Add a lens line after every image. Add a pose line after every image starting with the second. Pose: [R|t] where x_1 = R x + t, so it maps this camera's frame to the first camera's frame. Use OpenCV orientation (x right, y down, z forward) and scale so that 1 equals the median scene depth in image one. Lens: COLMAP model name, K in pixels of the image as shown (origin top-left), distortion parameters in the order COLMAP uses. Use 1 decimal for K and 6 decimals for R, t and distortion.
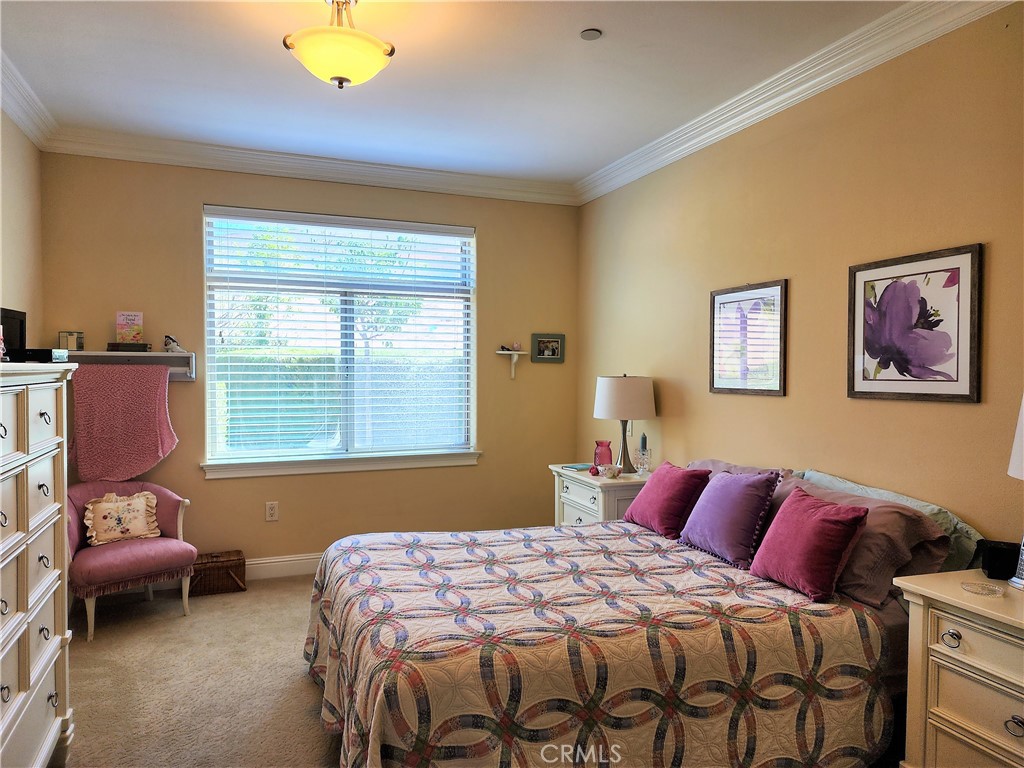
lens RADIAL K [[689.6, 0, 509.0], [0, 689.6, 397.4], [0, 0, 1]] dist [0.086846, -0.066403]
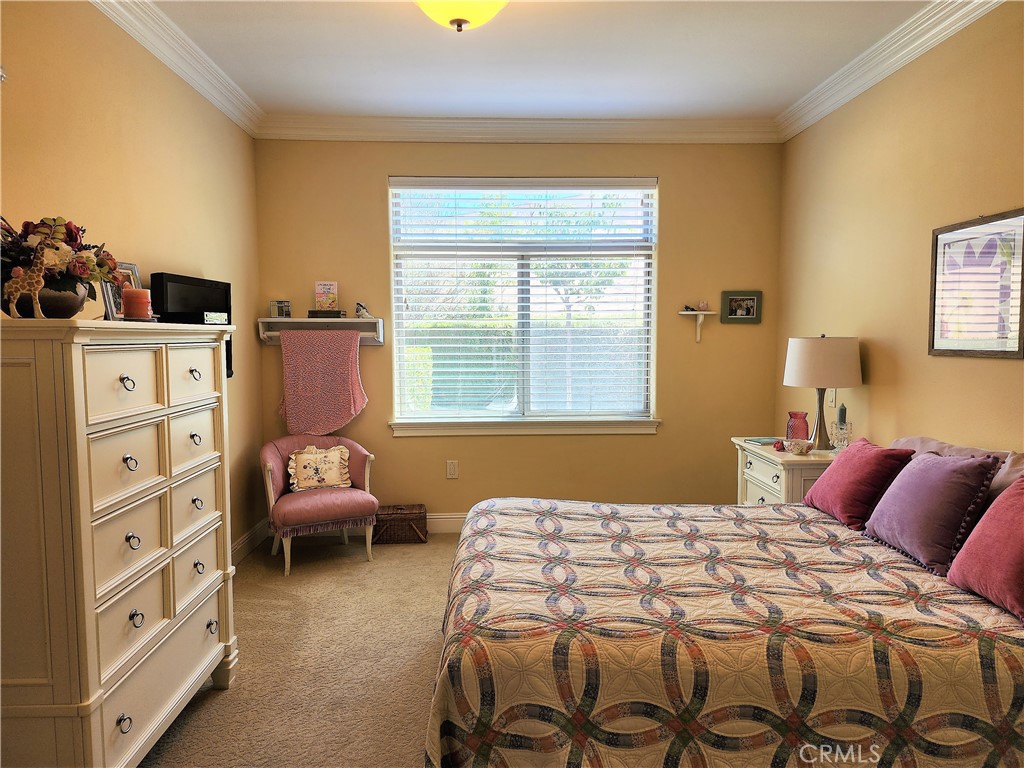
lens RADIAL K [[685.4, 0, 520.8], [0, 685.4, 391.6], [0, 0, 1]] dist [0.106867, -0.096965]
pose [[0.949301, 0.017331, -0.313892, 0.133784], [-0.005207, 0.999209, 0.039420, 0.008427], [0.314327, -0.035787, 0.948640, 0.100611]]
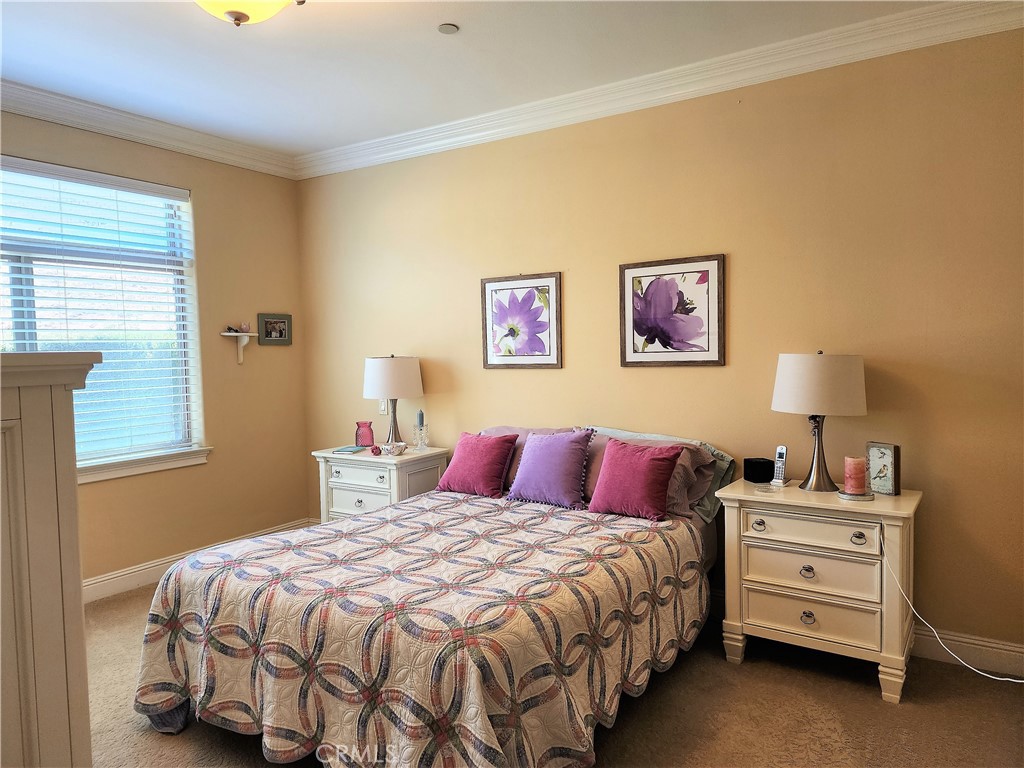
lens RADIAL K [[686.4, 0, 508.6], [0, 686.4, 394.0], [0, 0, 1]] dist [0.120917, -0.110497]
pose [[0.809051, -0.062035, 0.584456, -0.468664], [0.048853, 0.998071, 0.038311, -0.008936], [-0.585705, -0.002443, 0.810521, 0.098497]]
